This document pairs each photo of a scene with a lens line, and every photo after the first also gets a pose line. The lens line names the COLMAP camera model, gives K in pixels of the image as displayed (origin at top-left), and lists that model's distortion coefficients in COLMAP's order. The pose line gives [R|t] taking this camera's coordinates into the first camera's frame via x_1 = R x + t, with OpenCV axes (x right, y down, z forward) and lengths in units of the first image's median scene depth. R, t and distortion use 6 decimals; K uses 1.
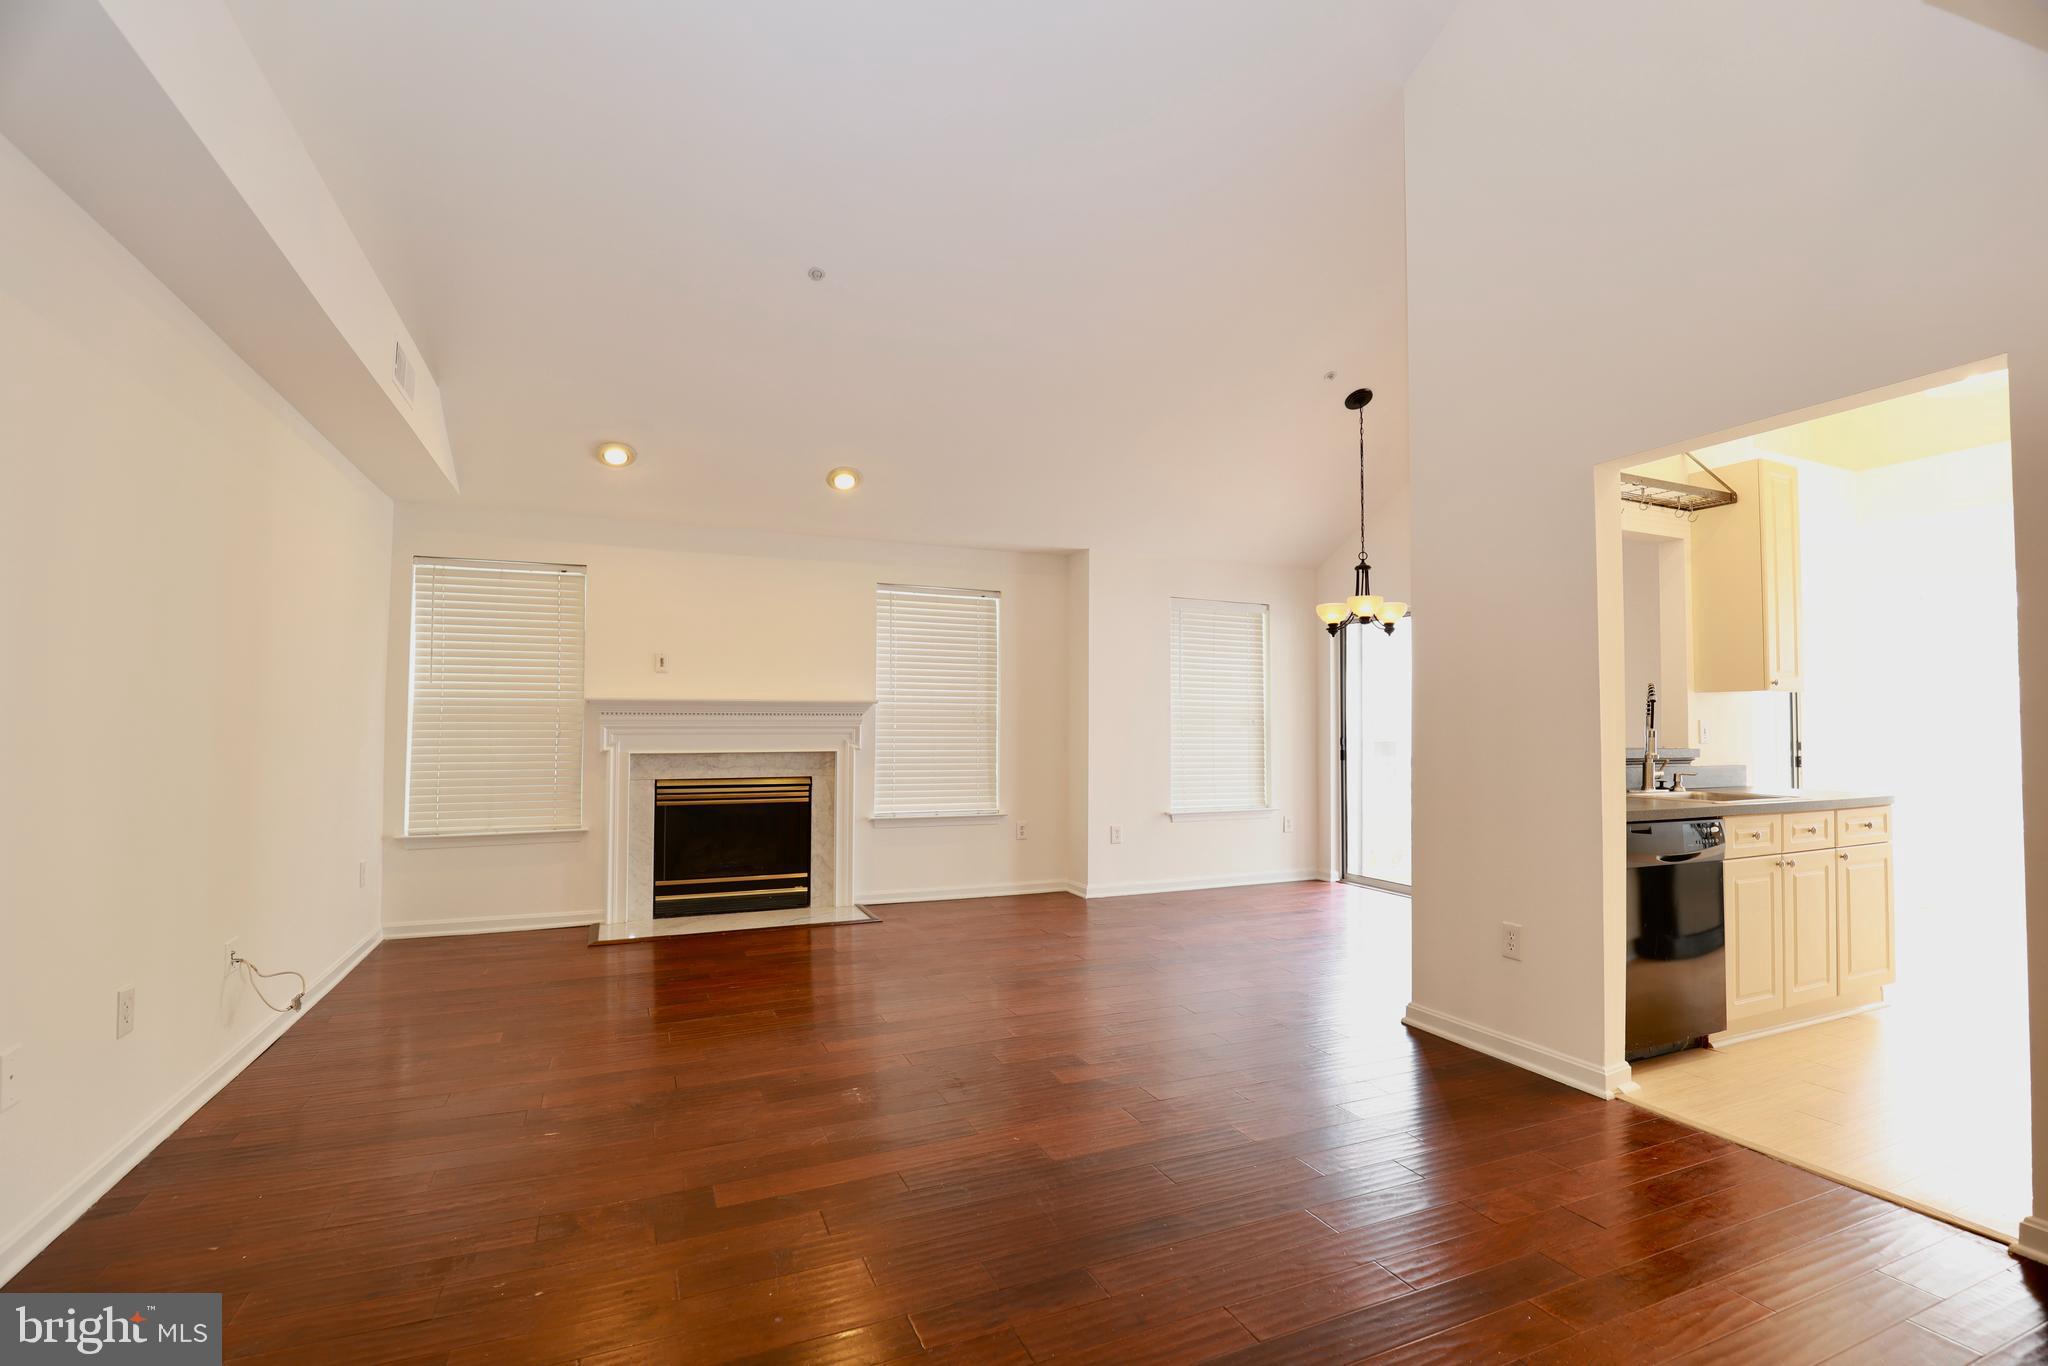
lens RADIAL K [[935.4, 0, 1029.6], [0, 935.4, 695.5], [0, 0, 1]] dist [-0.031057, 0.006665]
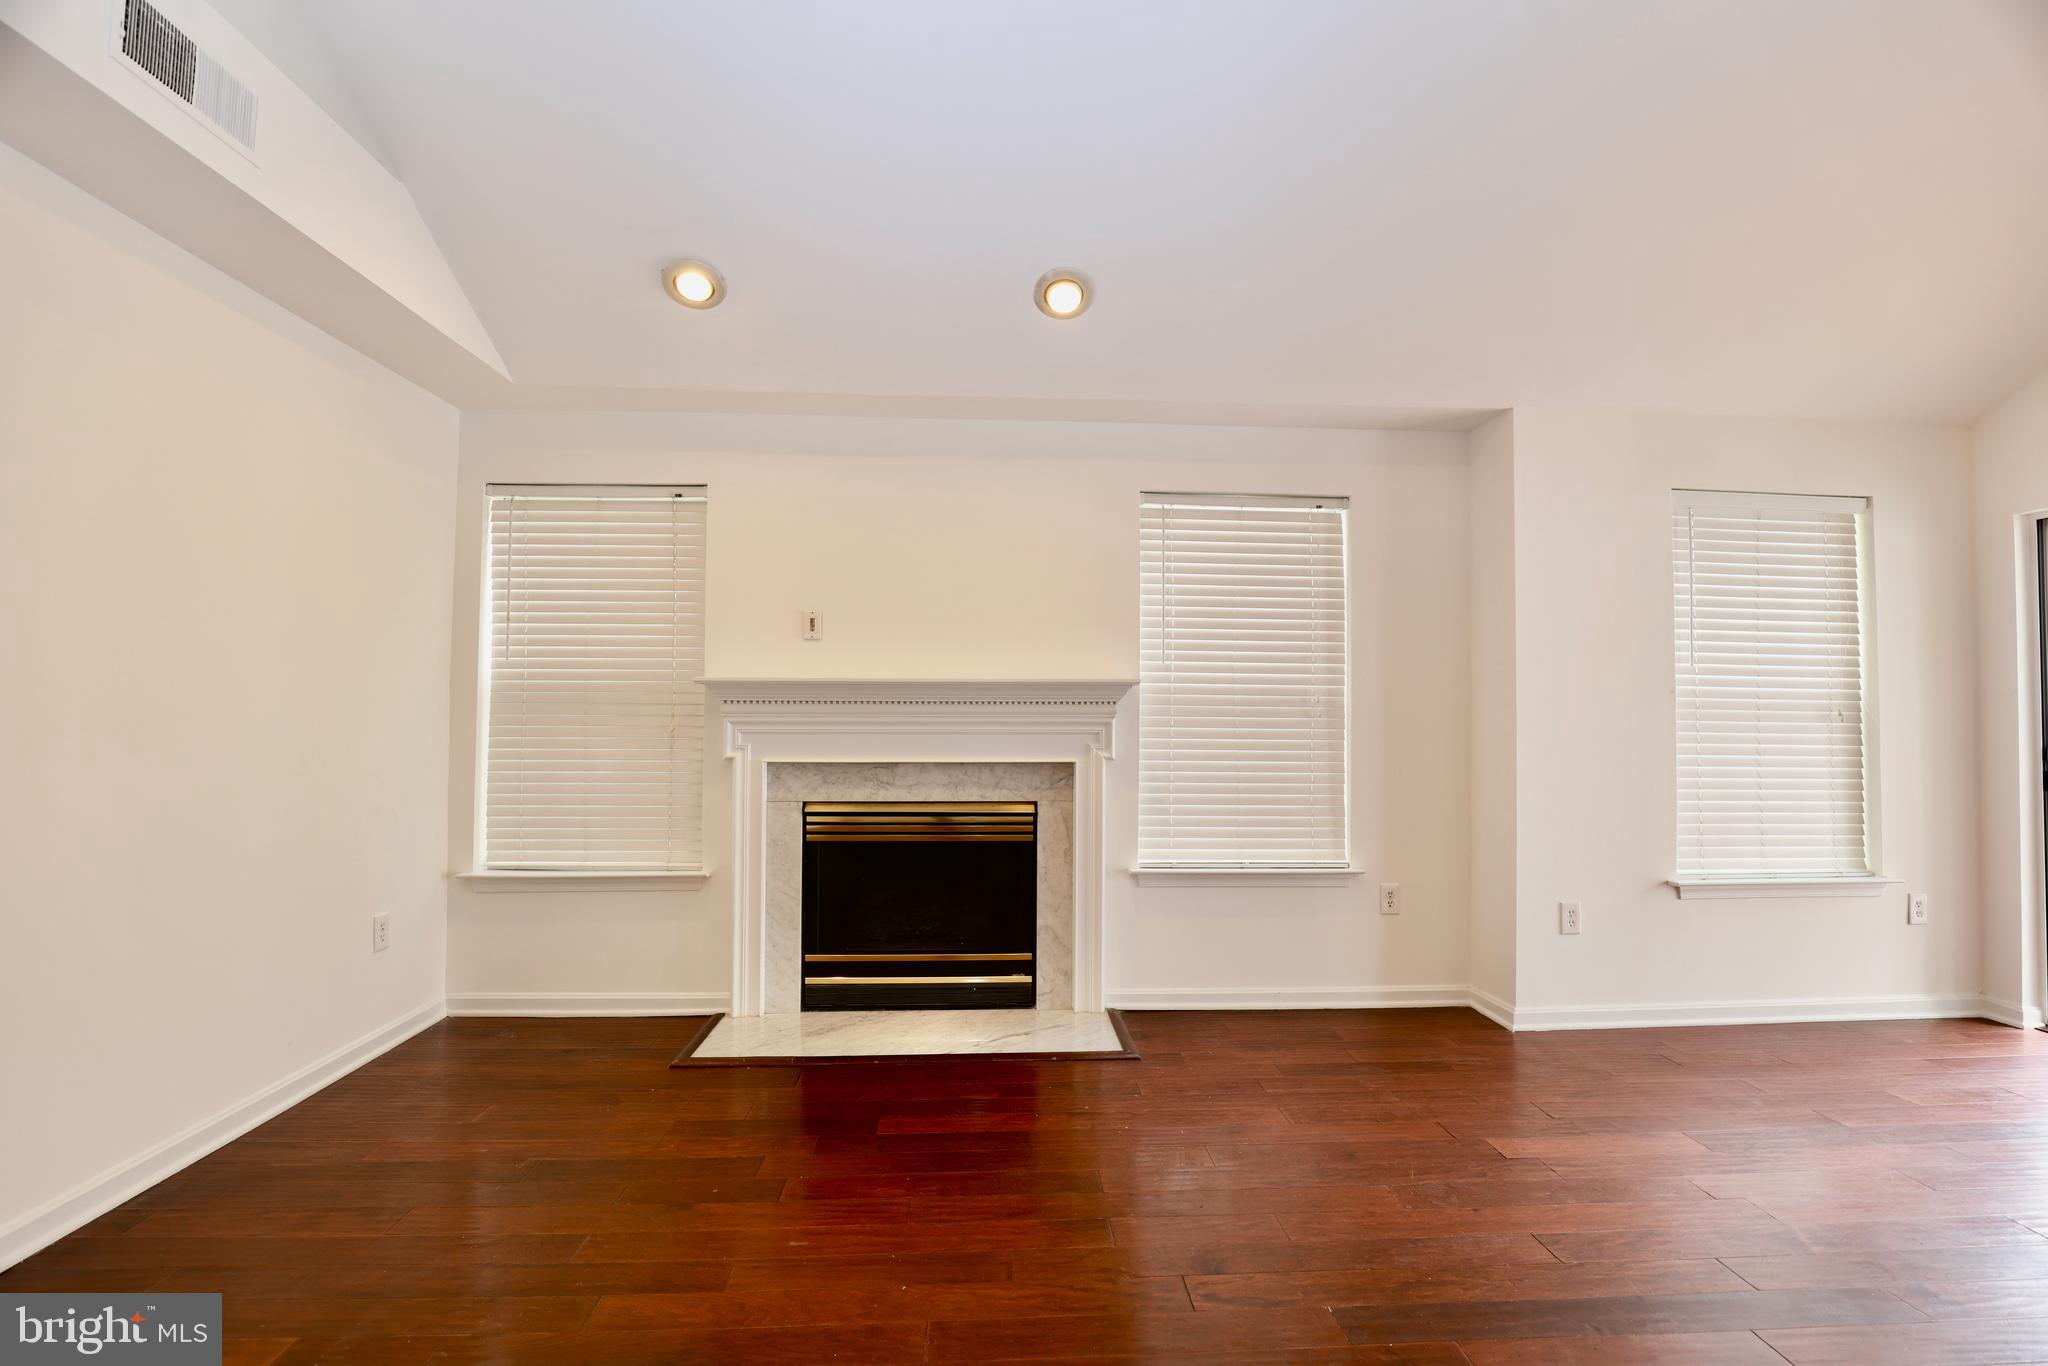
lens RADIAL K [[935.4, 0, 1029.6], [0, 935.4, 695.5], [0, 0, 1]] dist [-0.031057, 0.006665]
pose [[0.938414, -0.006005, -0.345461, -0.019563], [0.007849, 0.999961, 0.003938, 0.012634], [0.345424, -0.006407, 0.938425, 0.406216]]
